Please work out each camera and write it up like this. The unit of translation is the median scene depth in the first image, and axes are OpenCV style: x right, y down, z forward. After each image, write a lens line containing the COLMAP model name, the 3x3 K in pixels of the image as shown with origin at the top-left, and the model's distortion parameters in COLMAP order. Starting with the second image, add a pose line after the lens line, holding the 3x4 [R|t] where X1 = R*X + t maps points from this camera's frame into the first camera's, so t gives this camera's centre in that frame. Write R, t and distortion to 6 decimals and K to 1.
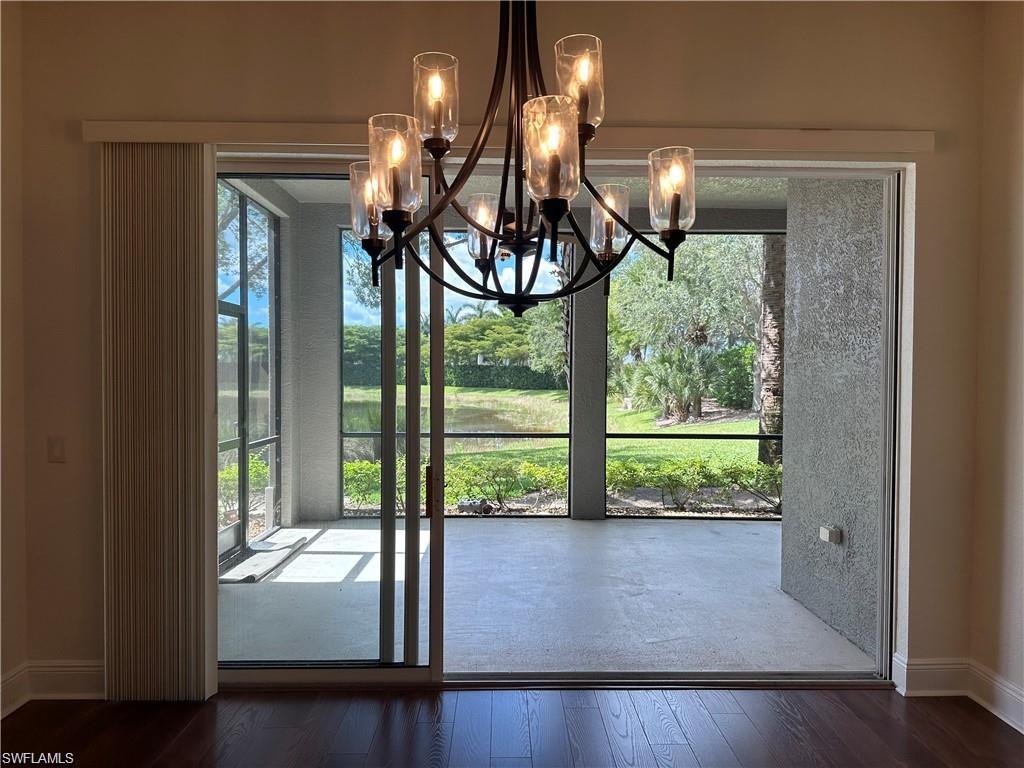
lens RADIAL K [[718.7, 0, 506.7], [0, 718.7, 389.7], [0, 0, 1]] dist [0.070809, -0.083403]
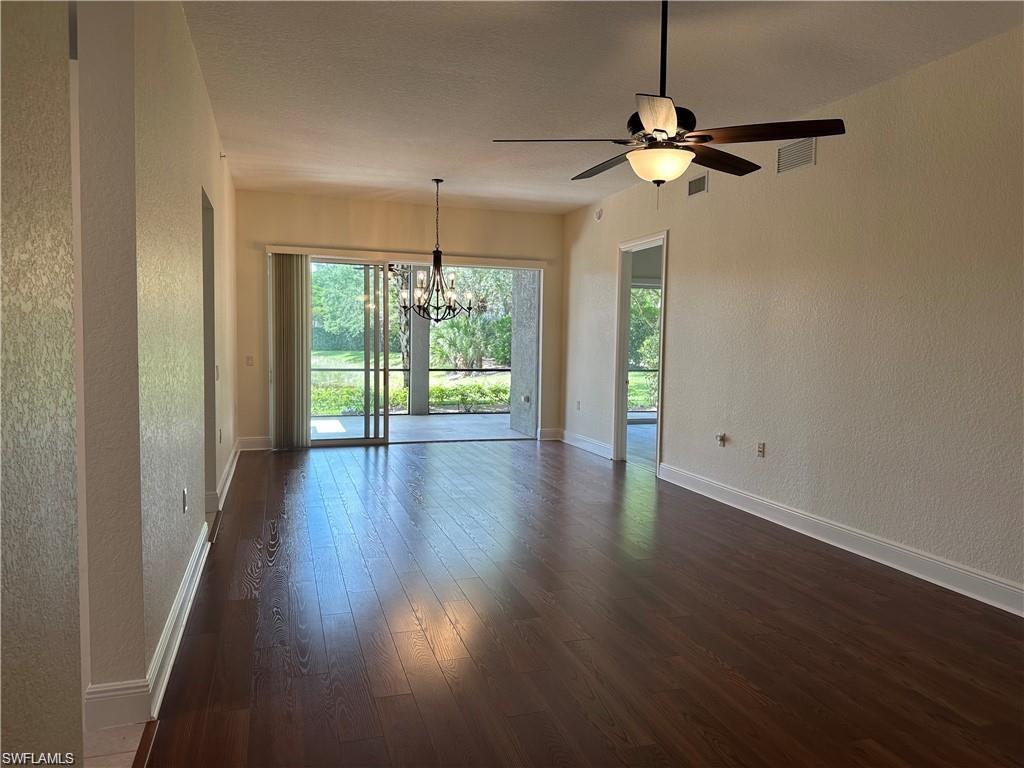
lens RADIAL K [[718.7, 0, 512.7], [0, 718.7, 387.3], [0, 0, 1]] dist [0.070809, -0.083403]
pose [[0.954460, -0.010199, 0.298163, -0.052132], [-0.004314, 0.998839, 0.047977, 0.004944], [-0.298307, -0.047079, 0.953308, -0.206694]]
